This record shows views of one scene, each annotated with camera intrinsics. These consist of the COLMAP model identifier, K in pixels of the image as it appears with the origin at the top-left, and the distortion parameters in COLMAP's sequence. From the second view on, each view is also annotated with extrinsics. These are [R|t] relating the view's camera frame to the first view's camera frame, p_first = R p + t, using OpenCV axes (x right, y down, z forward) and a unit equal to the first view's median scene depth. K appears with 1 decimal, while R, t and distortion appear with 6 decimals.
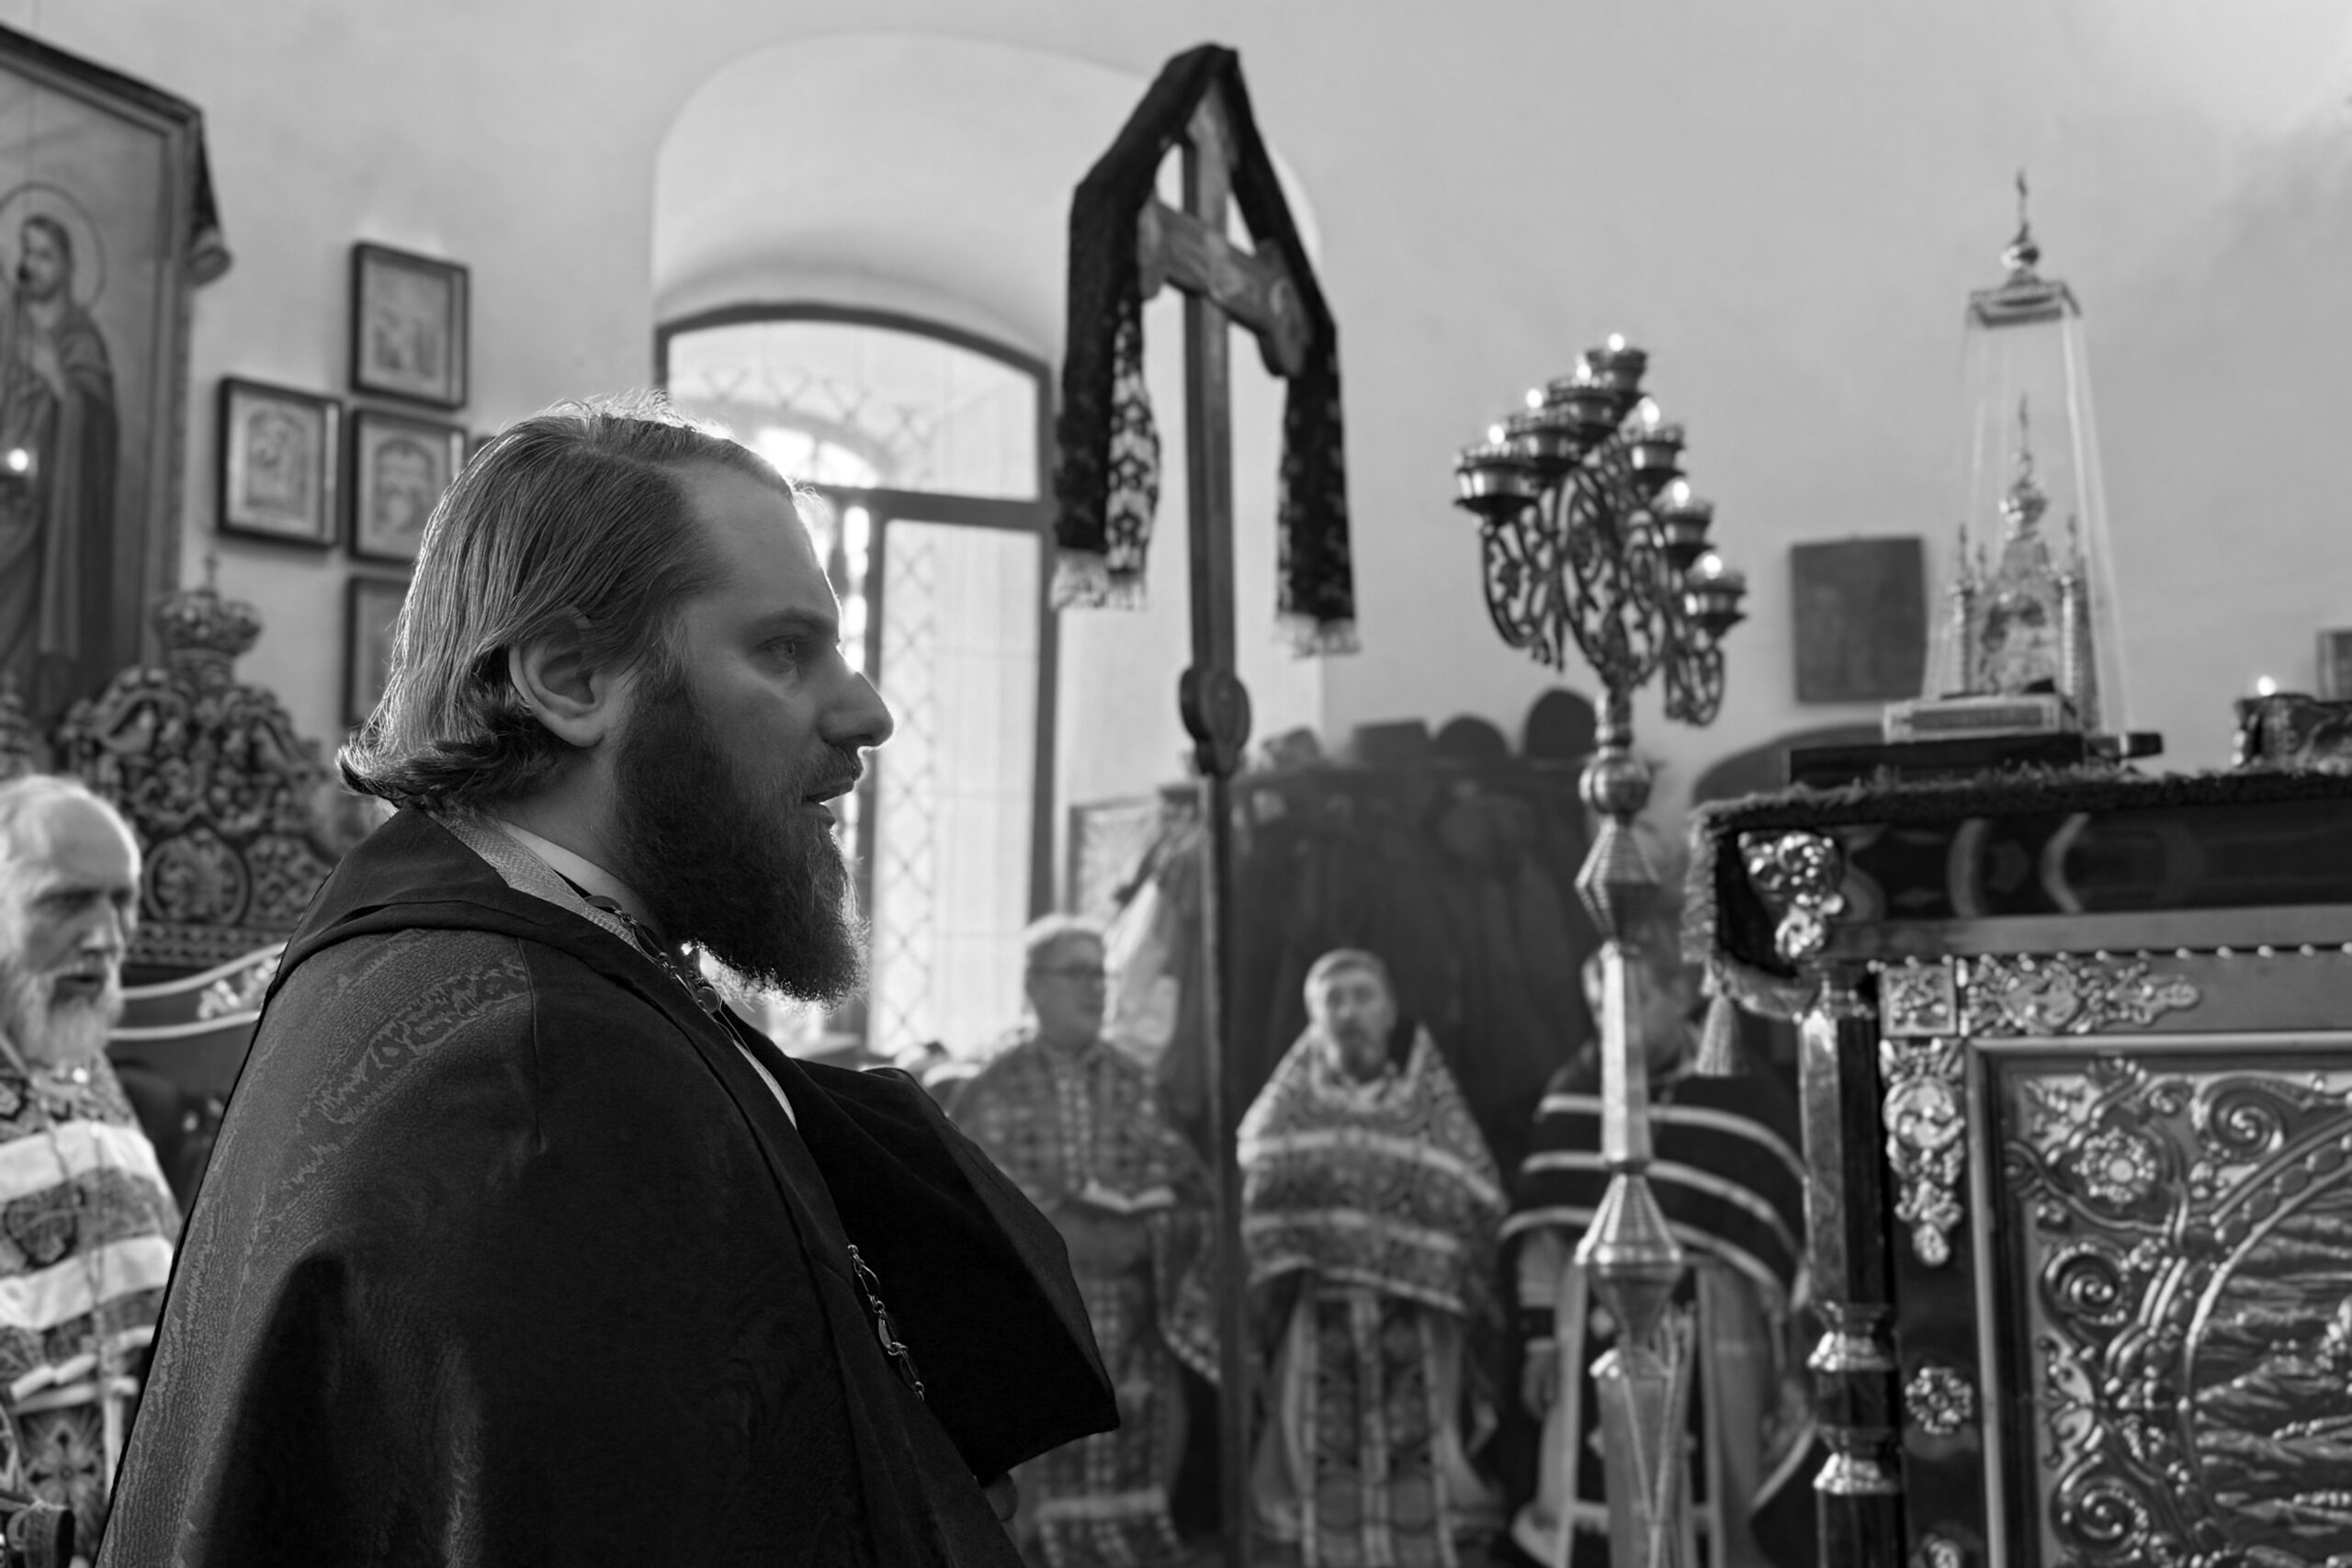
lens RADIAL K [[2639.2, 0, 1176.0], [0, 2639.2, 784.0], [0, 0, 1]] dist [0.025712, 0.004536]
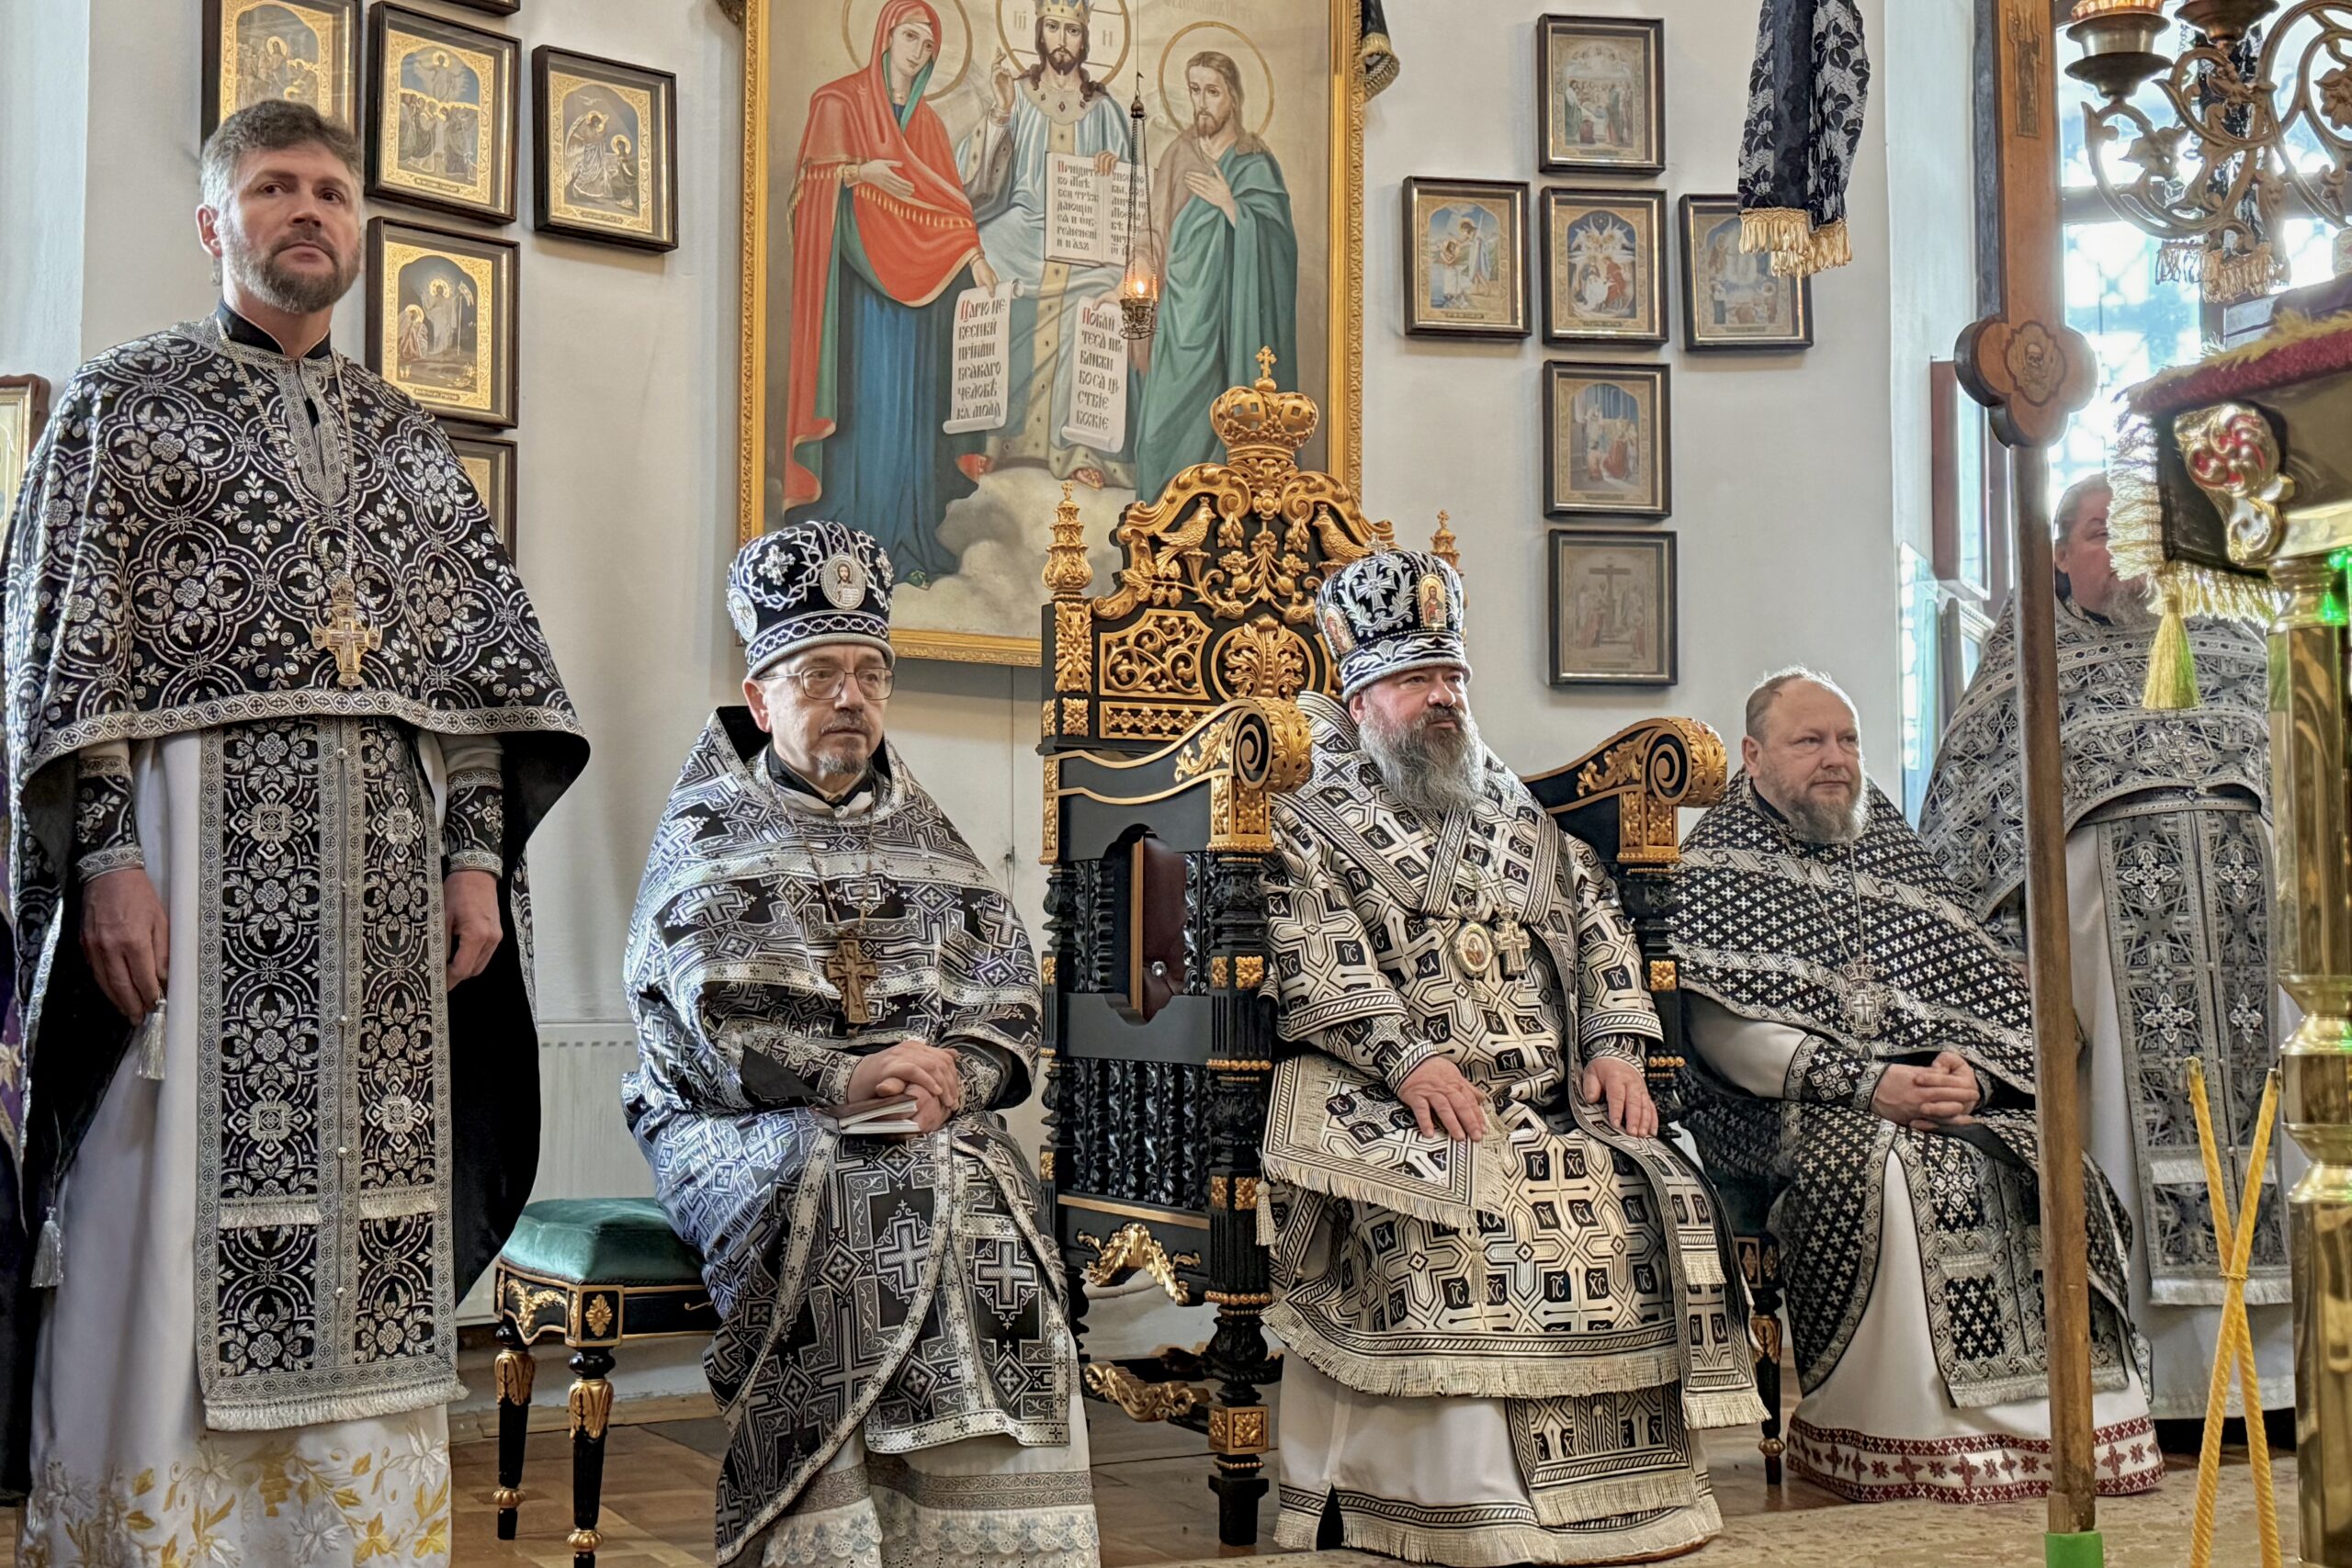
lens RADIAL K [[3073.3, 0, 1176.0], [0, 3073.3, 784.0], [0, 0, 1]] dist [0.073233, 0.012564]
pose [[0.778573, -0.038425, -0.626377, 0.365198], [0.061647, 0.997979, 0.015405, 0.063426], [0.624519, -0.050609, 0.779368, 0.031589]]
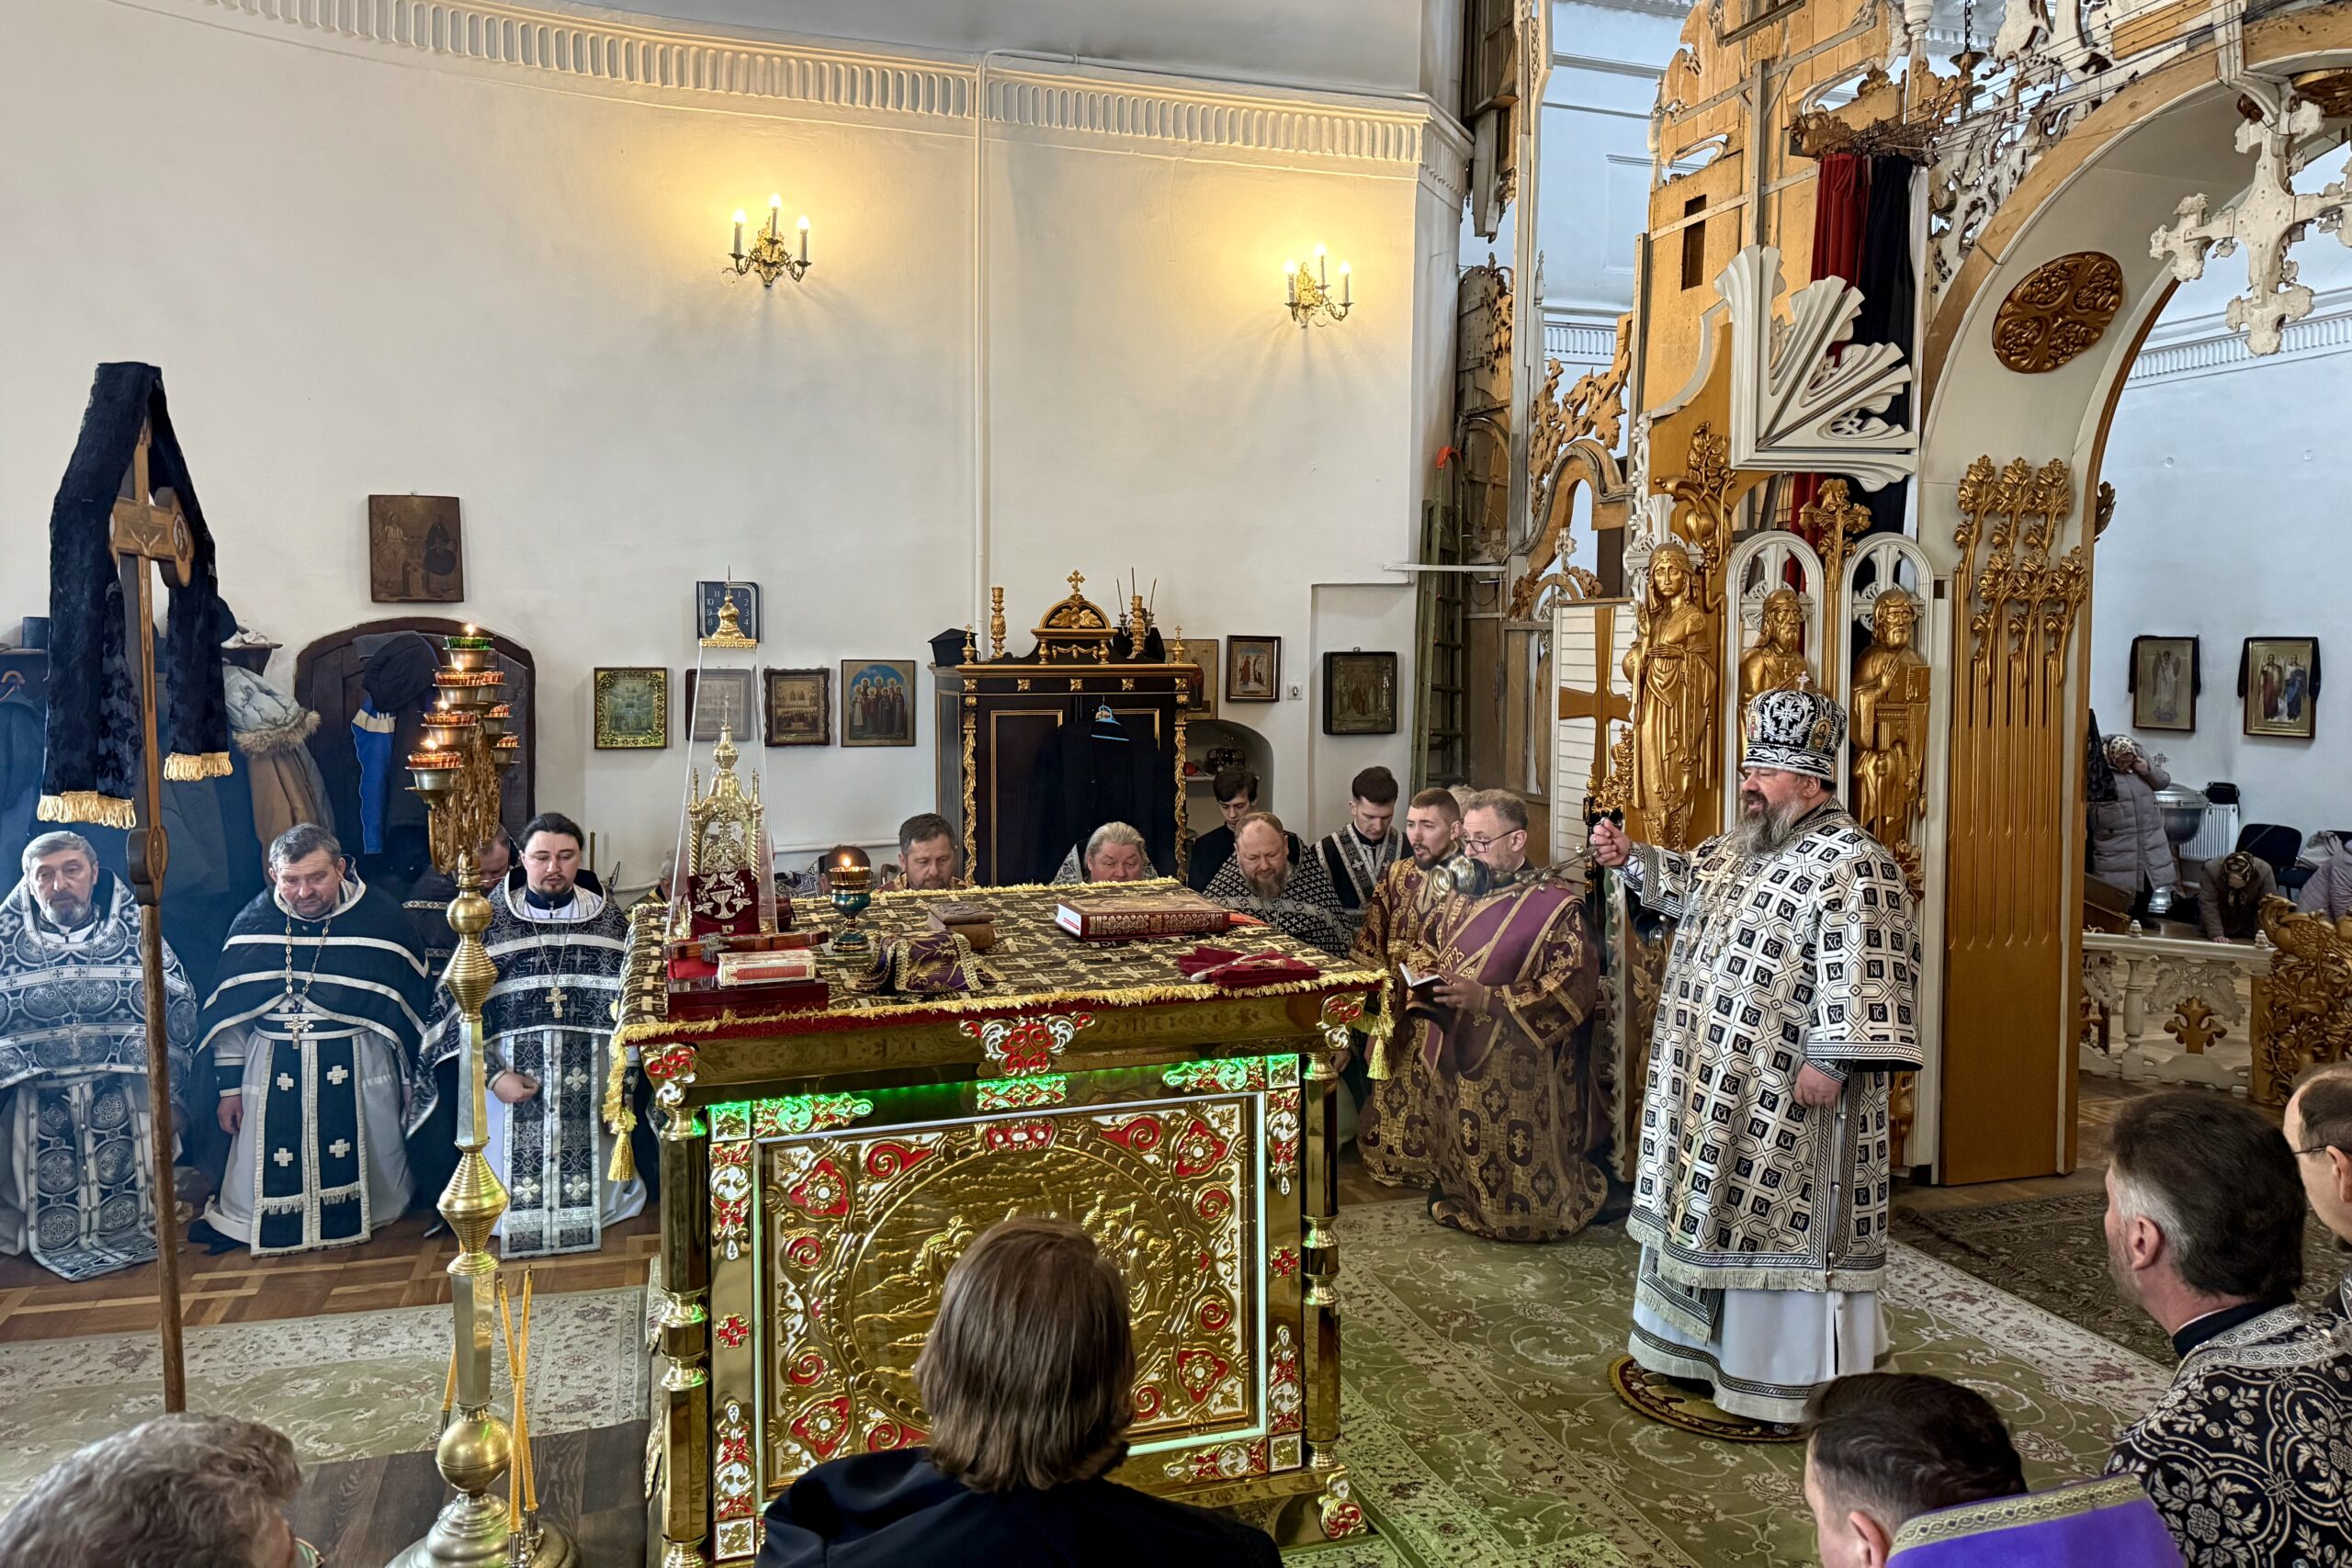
lens RADIAL K [[1679.2, 0, 1172.8], [0, 1679.2, 730.1], [0, 0, 1]] dist [0.020749, -0.000961]
pose [[0.716112, -0.023946, 0.697575, -0.185548], [-0.095806, 0.986580, 0.132219, -0.222979], [-0.691379, -0.161516, 0.704207, 0.005177]]
